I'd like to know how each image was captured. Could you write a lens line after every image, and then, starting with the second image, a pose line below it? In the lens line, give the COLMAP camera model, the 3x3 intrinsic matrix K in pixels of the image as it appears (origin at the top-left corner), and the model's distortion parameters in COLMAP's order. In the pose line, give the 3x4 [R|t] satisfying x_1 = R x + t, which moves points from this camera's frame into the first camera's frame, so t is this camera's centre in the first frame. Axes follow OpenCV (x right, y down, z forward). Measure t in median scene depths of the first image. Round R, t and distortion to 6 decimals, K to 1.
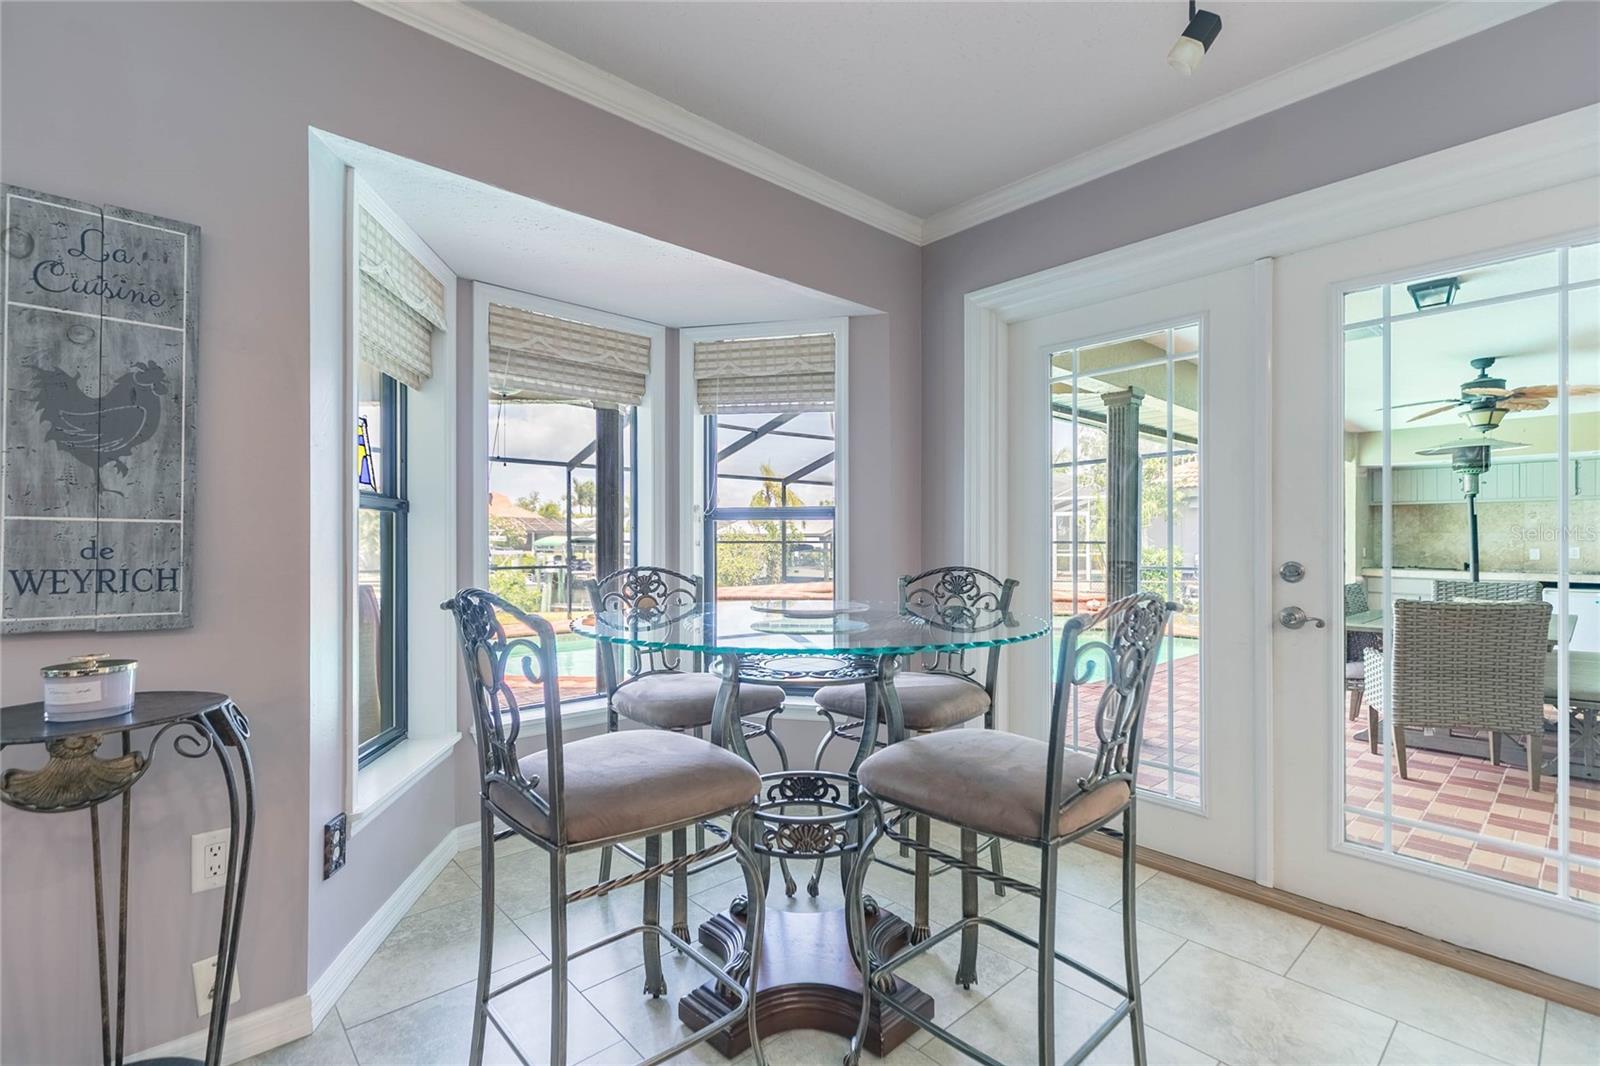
lens RADIAL K [[727.0, 0, 797.2], [0, 727.0, 550.2], [0, 0, 1]] dist [0.011119, -0.003104]
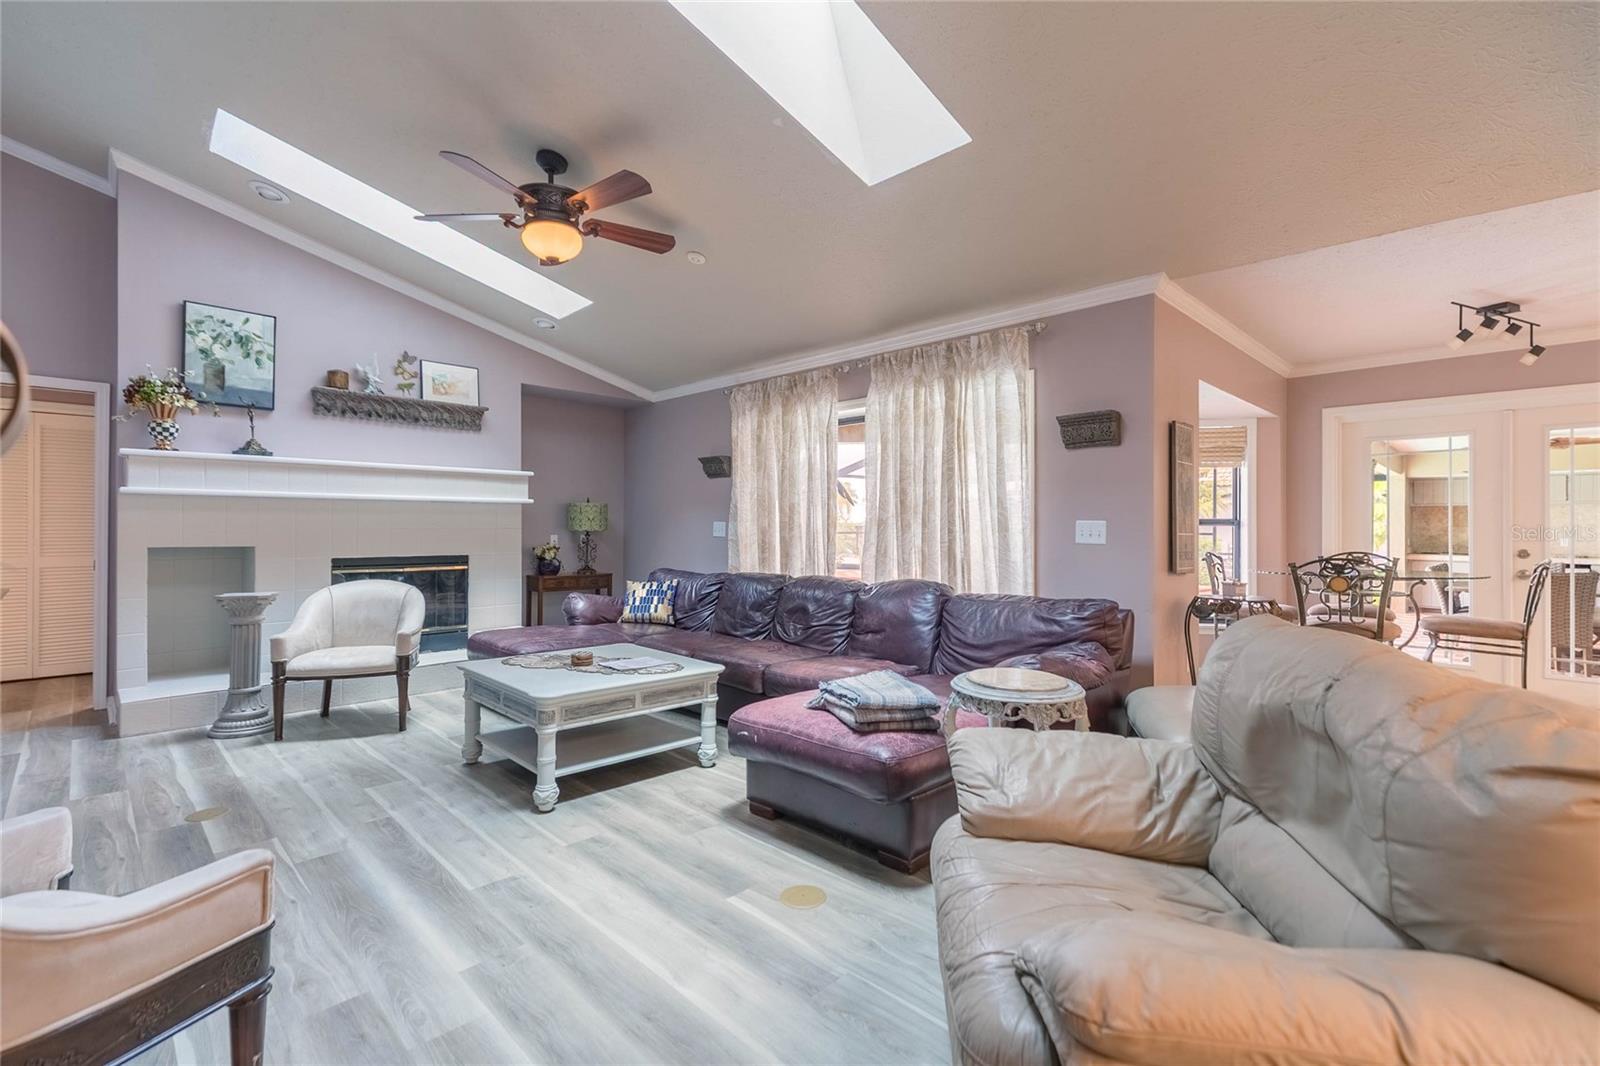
lens RADIAL K [[727.0, 0, 806.6], [0, 727.0, 543.6], [0, 0, 1]] dist [0.011119, -0.003104]
pose [[0.998362, 0.001032, 0.057198, -1.161949], [-0.001642, 0.999942, 0.010629, -0.018548], [-0.057184, -0.010706, 0.998306, -0.784807]]
